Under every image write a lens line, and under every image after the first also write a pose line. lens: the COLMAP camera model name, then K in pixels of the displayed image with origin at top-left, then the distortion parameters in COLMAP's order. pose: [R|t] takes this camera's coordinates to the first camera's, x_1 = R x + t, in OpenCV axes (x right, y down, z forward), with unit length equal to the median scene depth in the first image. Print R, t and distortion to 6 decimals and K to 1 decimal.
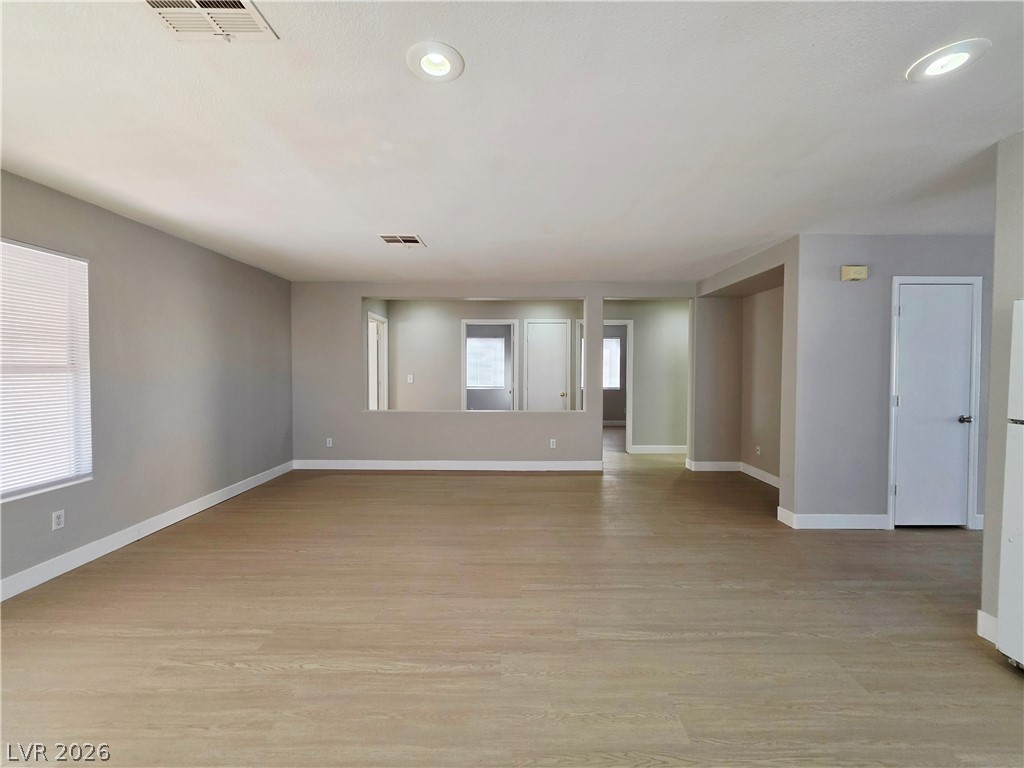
lens RADIAL K [[411.2, 0, 513.0], [0, 411.2, 379.9], [0, 0, 1]] dist [-0.003248, -0.000199]
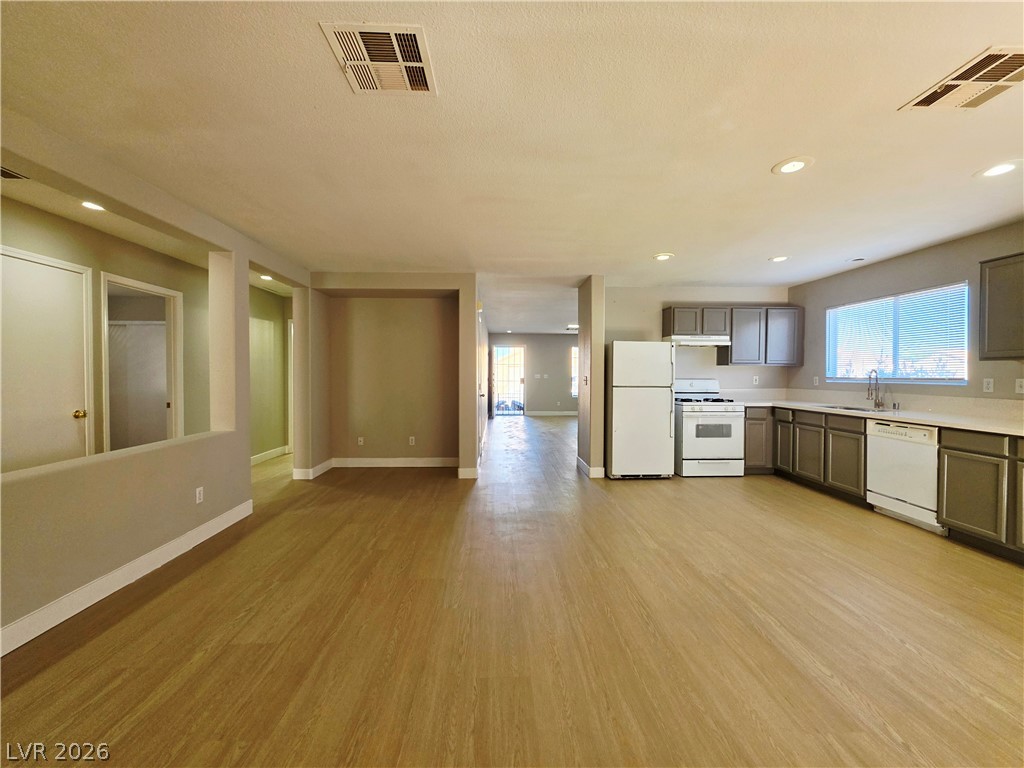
lens RADIAL K [[412.6, 0, 508.8], [0, 412.6, 379.4], [0, 0, 1]] dist [-0.000988, 0.000466]
pose [[-0.031505, -0.018118, 0.999339, -0.913120], [0.025303, 0.999501, 0.018918, -0.007630], [-0.999183, 0.025882, -0.031031, 1.125126]]
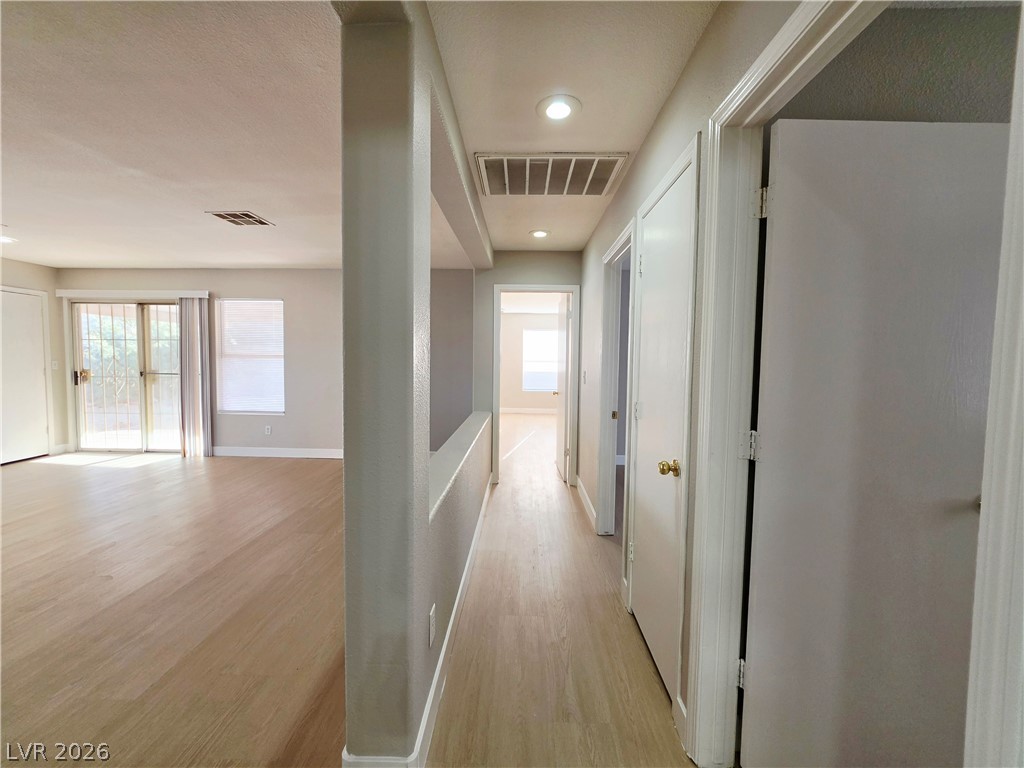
lens RADIAL K [[412.6, 0, 508.8], [0, 412.6, 379.4], [0, 0, 1]] dist [-0.000988, 0.000466]
pose [[-0.035612, 0.046760, -0.998271, 0.833824], [-0.039119, 0.998074, 0.048147, -0.055046], [0.998600, 0.040766, -0.033714, 2.087727]]
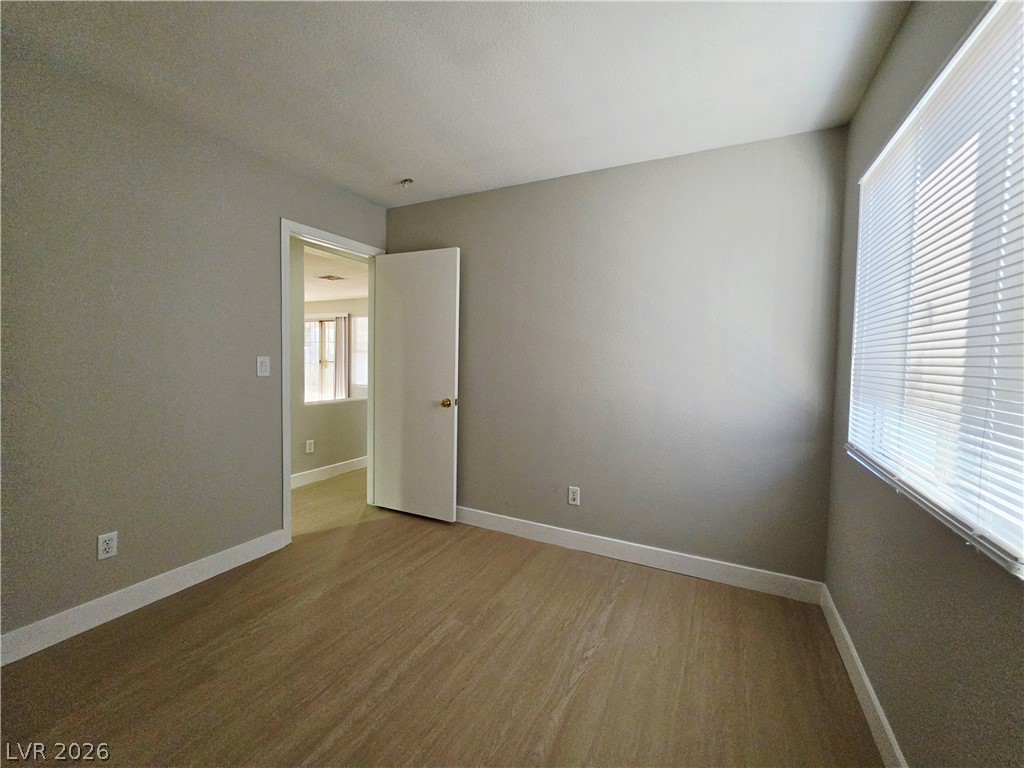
lens RADIAL K [[412.6, 0, 508.8], [0, 412.6, 379.4], [0, 0, 1]] dist [-0.000988, 0.000466]
pose [[-0.457903, 0.034071, -0.888349, 1.244162], [-0.043566, 0.997205, 0.060703, -0.048385], [0.887934, 0.066498, -0.455139, 3.197274]]
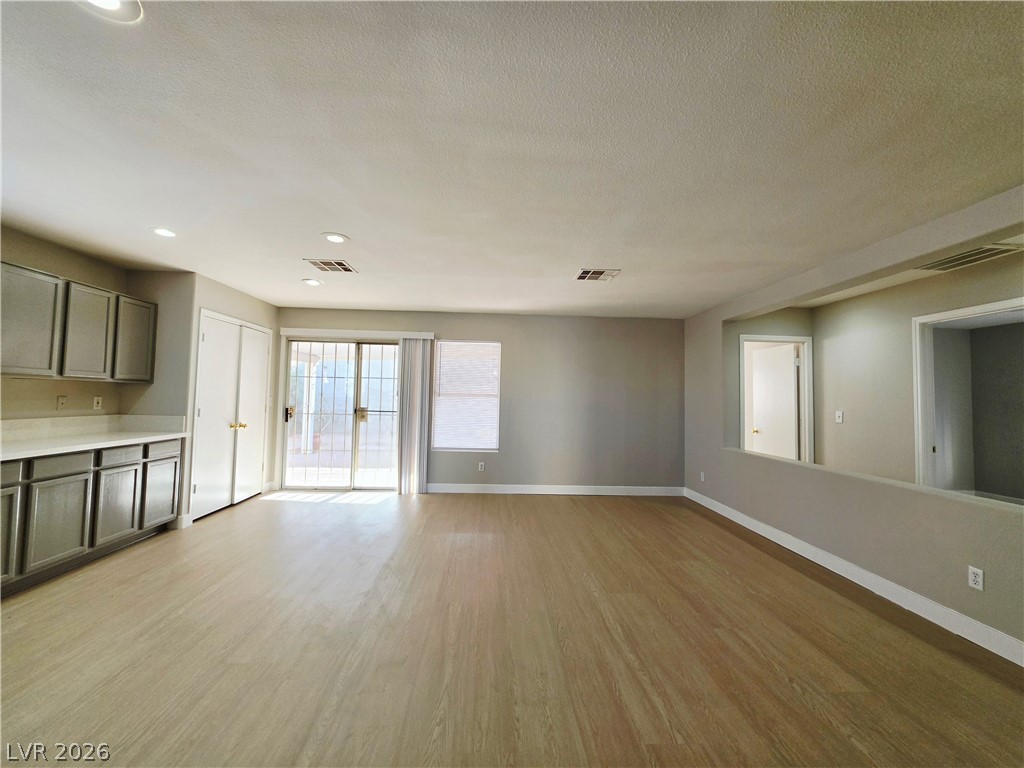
lens RADIAL K [[412.6, 0, 508.8], [0, 412.6, 379.4], [0, 0, 1]] dist [-0.000988, 0.000466]
pose [[0.048420, -0.047375, -0.997703, 0.967329], [-0.048367, 0.997592, -0.049717, -0.009137], [0.997655, 0.050663, 0.046012, 0.938418]]
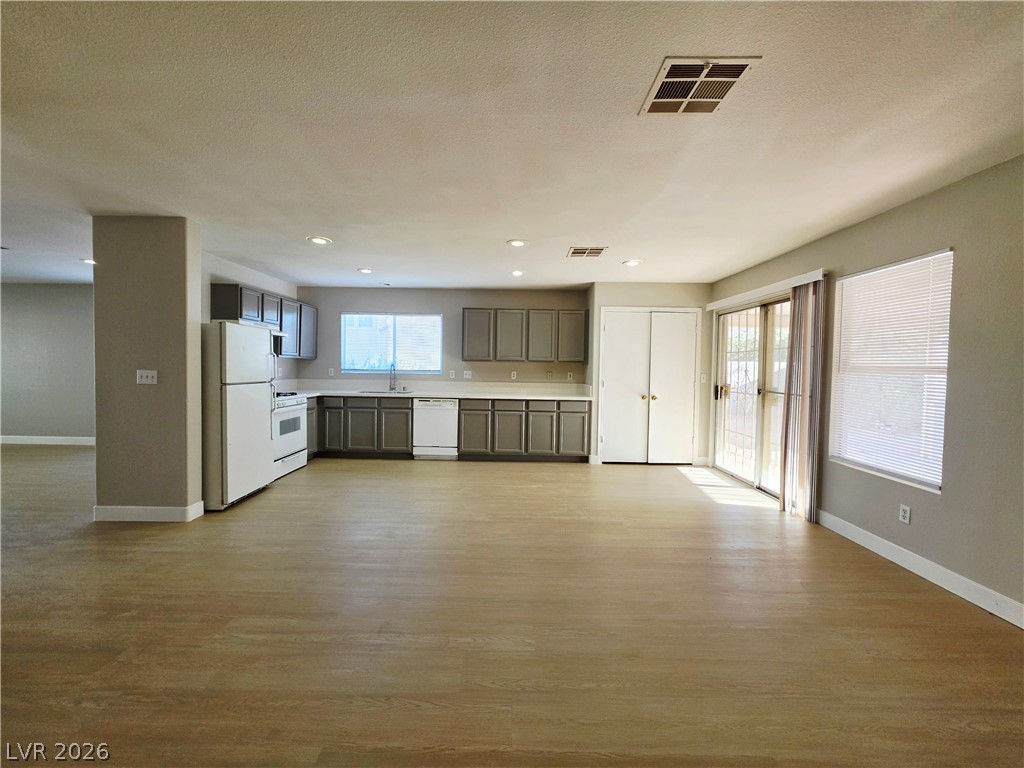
lens RADIAL K [[412.6, 0, 508.8], [0, 412.6, 379.4], [0, 0, 1]] dist [-0.000988, 0.000466]
pose [[-0.999766, -0.020286, 0.007544, -0.087981], [-0.019796, 0.997992, 0.060165, -0.042619], [-0.008749, 0.060001, -0.998160, 1.880865]]
